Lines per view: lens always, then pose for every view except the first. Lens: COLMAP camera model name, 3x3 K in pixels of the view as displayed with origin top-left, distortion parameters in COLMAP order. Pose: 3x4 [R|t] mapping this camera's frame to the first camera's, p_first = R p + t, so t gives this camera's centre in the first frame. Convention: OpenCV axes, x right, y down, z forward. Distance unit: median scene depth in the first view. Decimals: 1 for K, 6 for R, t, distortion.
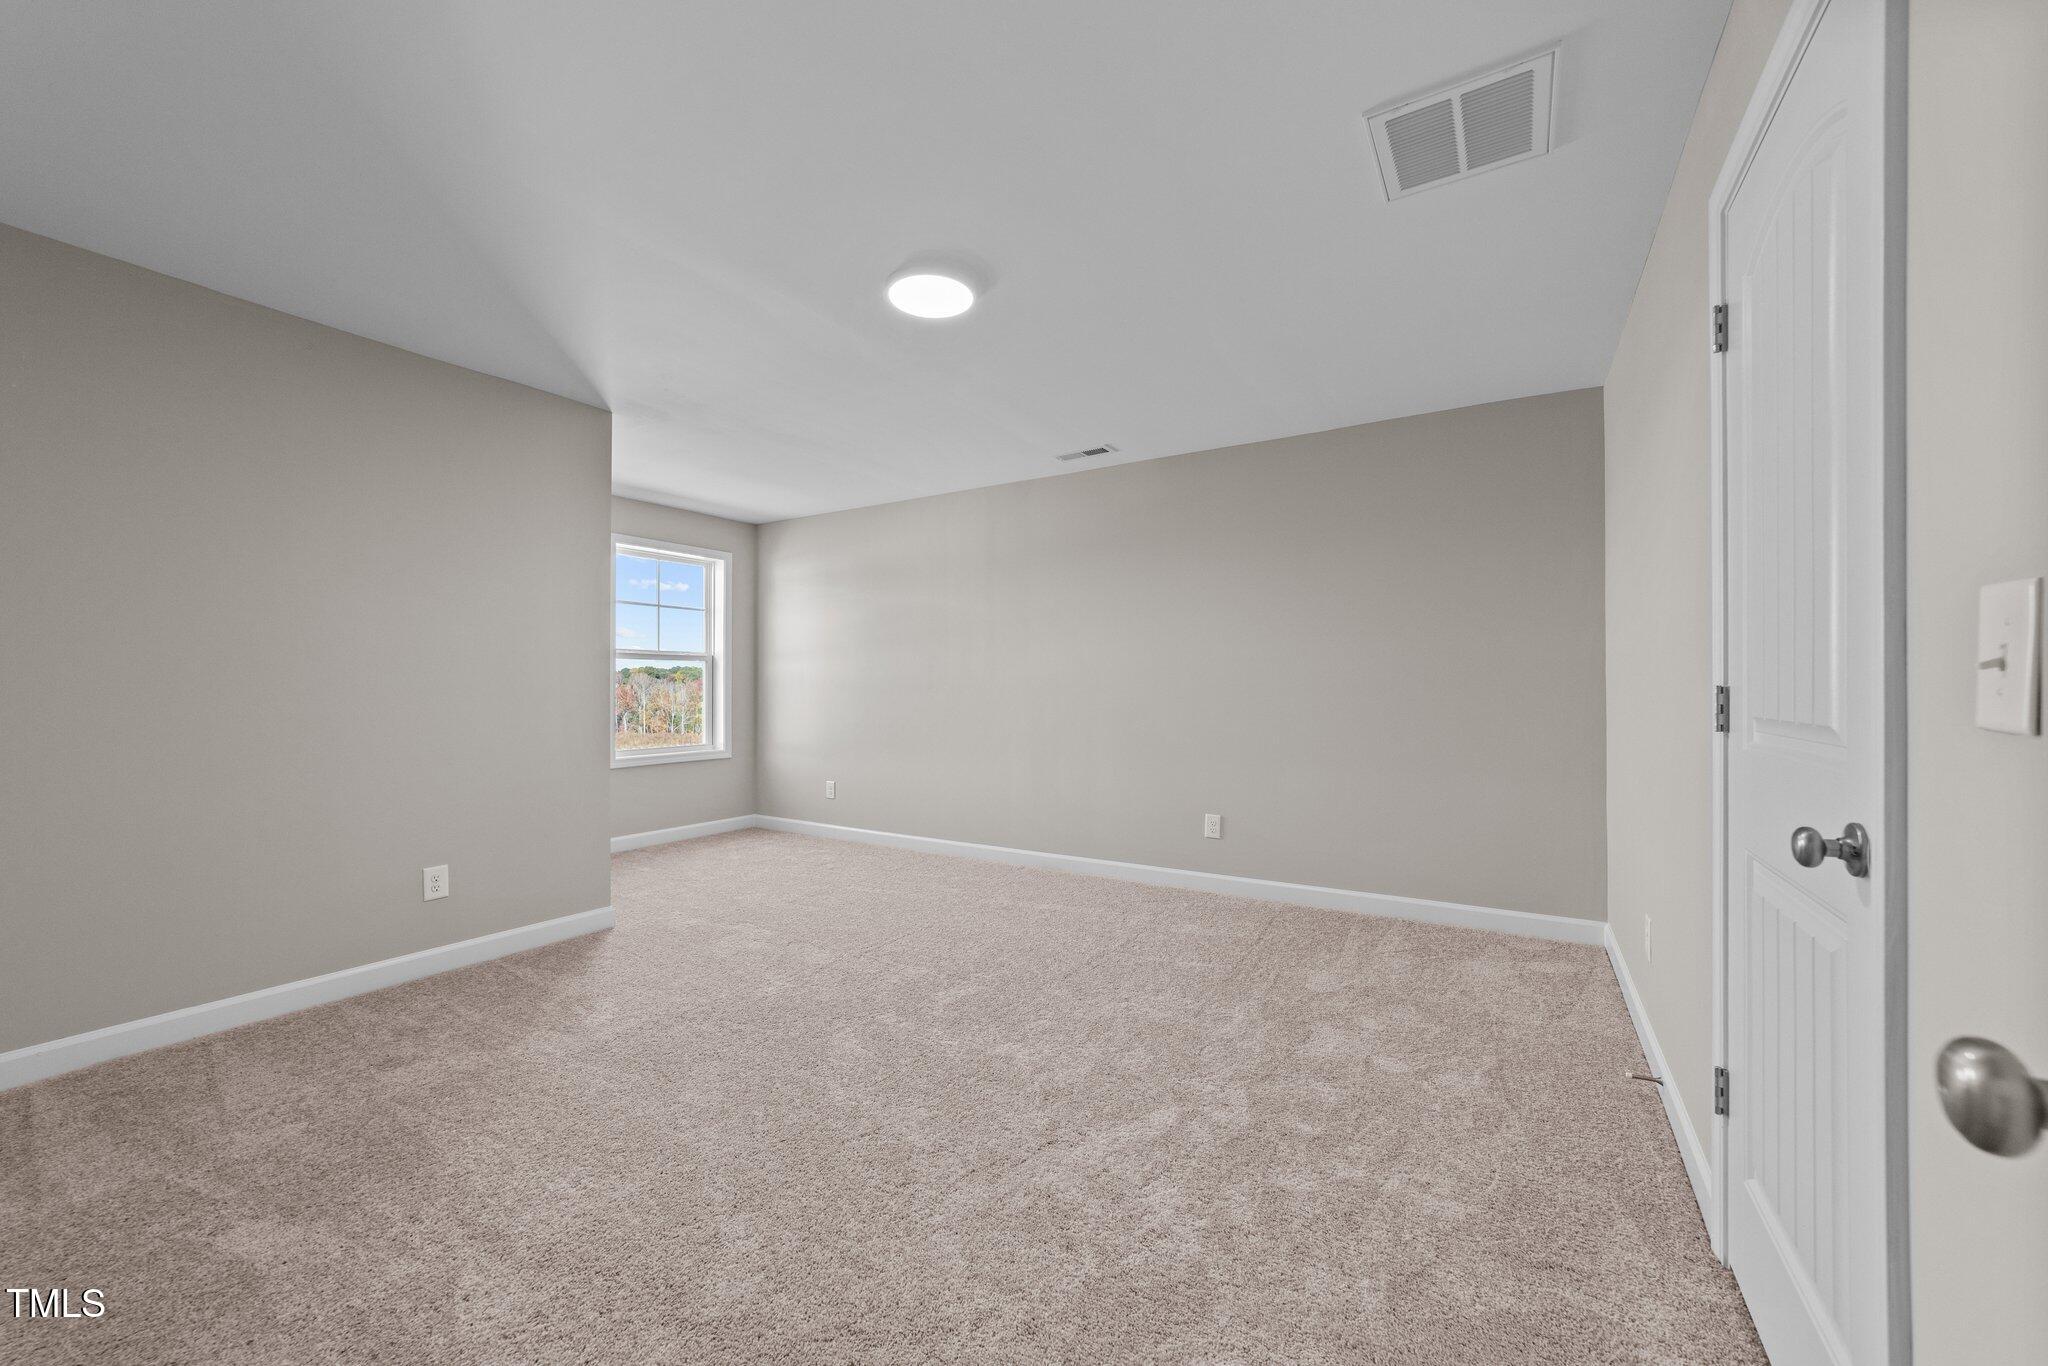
lens RADIAL K [[778.7, 0, 1023.8], [0, 778.7, 687.6], [0, 0, 1]] dist [-0.025553, 0.012192]
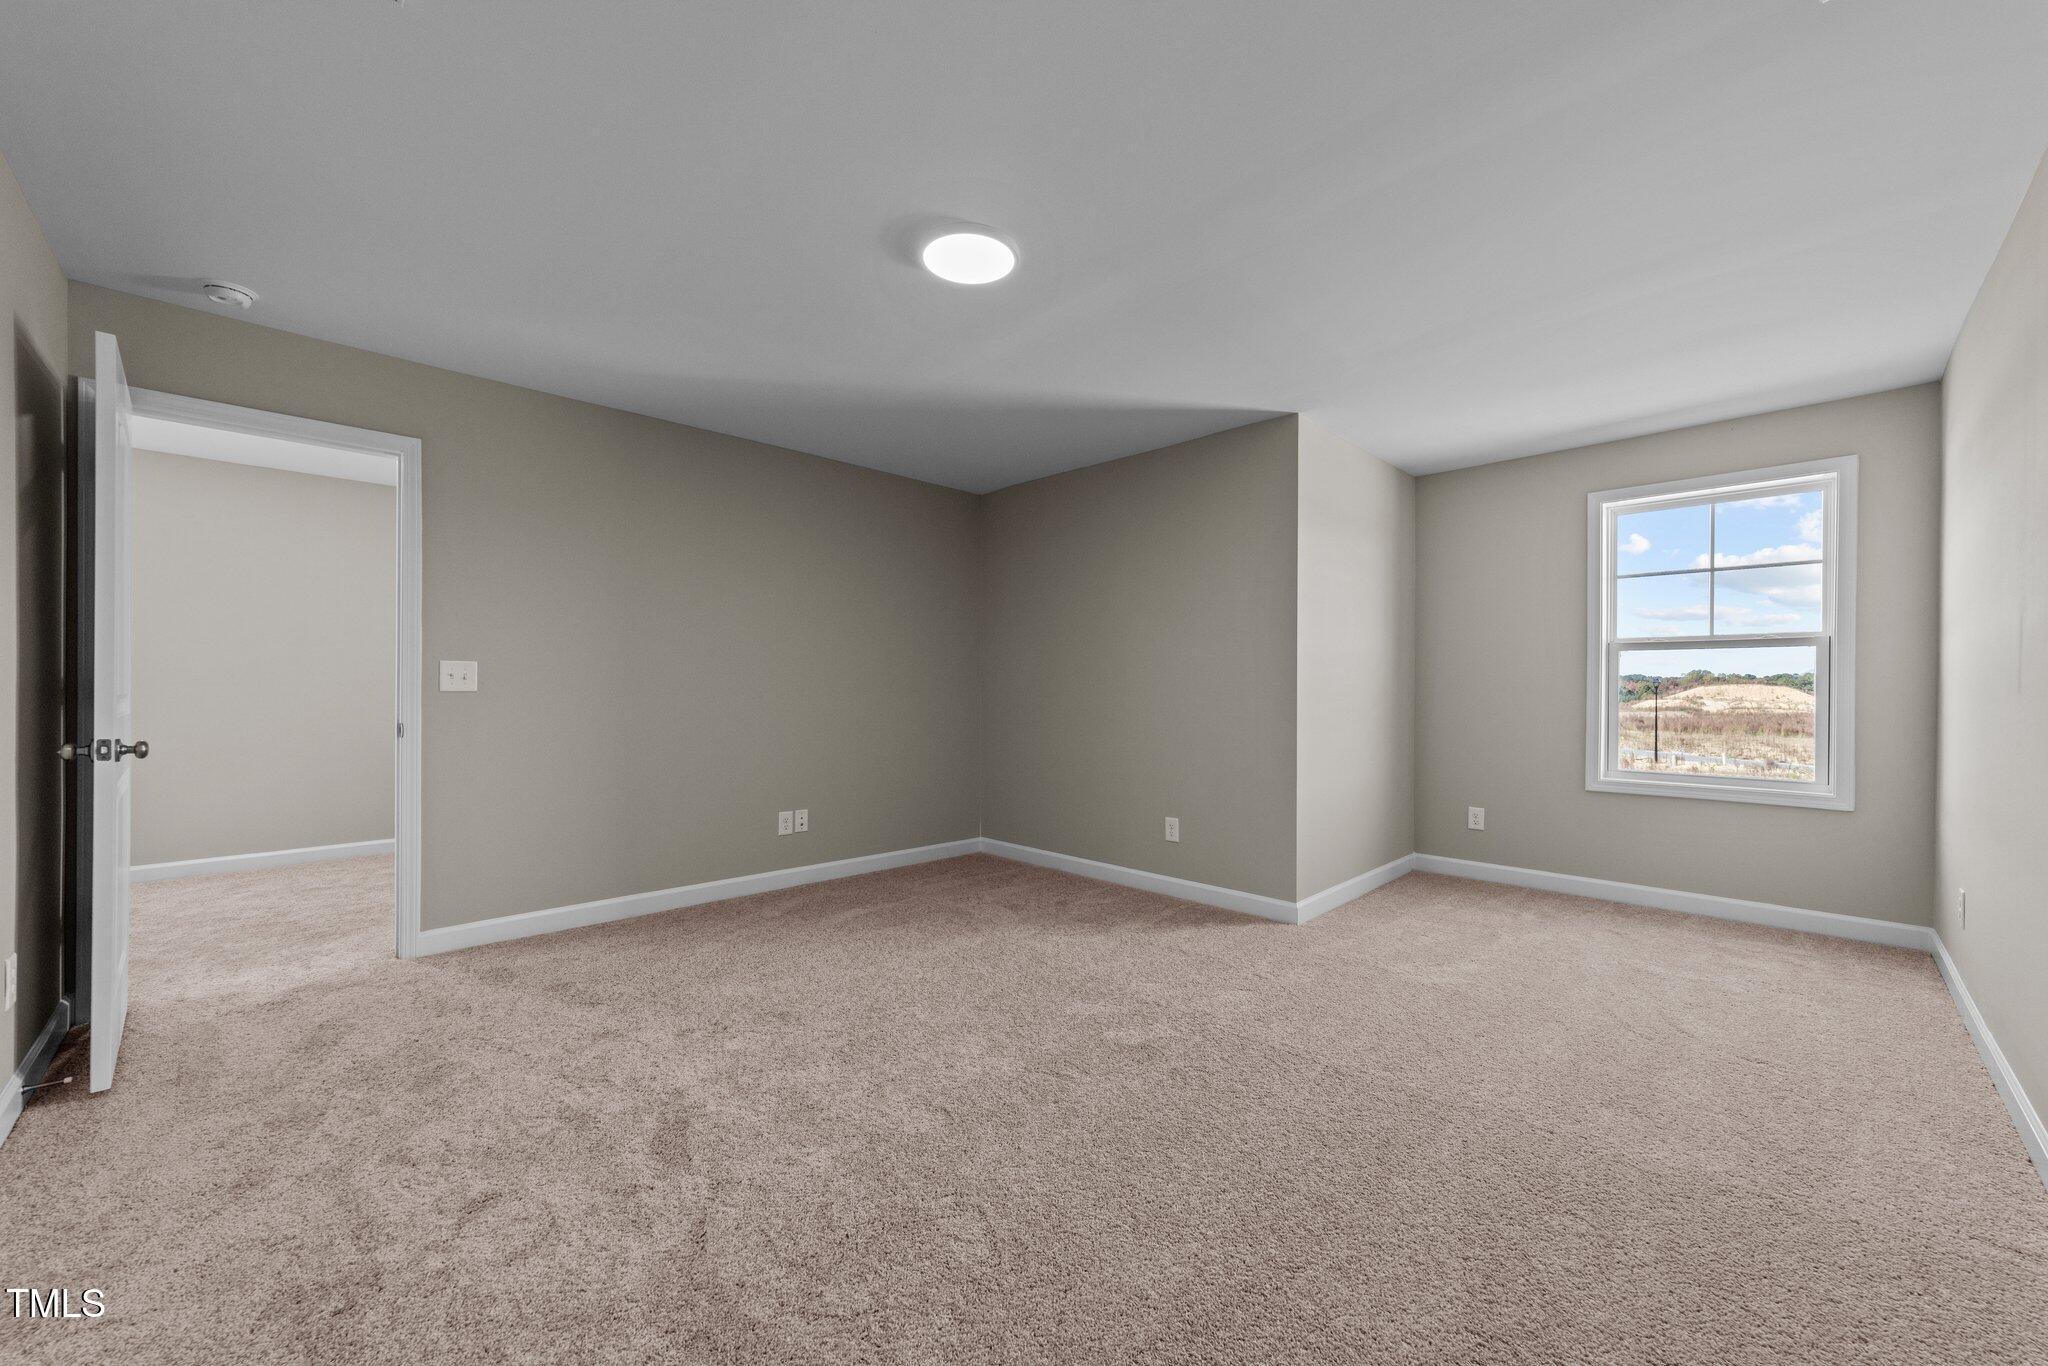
lens RADIAL K [[778.7, 0, 1023.8], [0, 778.7, 687.6], [0, 0, 1]] dist [-0.025553, 0.012192]
pose [[-0.234821, -0.002073, -0.972037, 0.368321], [-0.006596, 0.999978, -0.000539, 0.003034], [0.972016, 0.006285, -0.234829, 0.621613]]
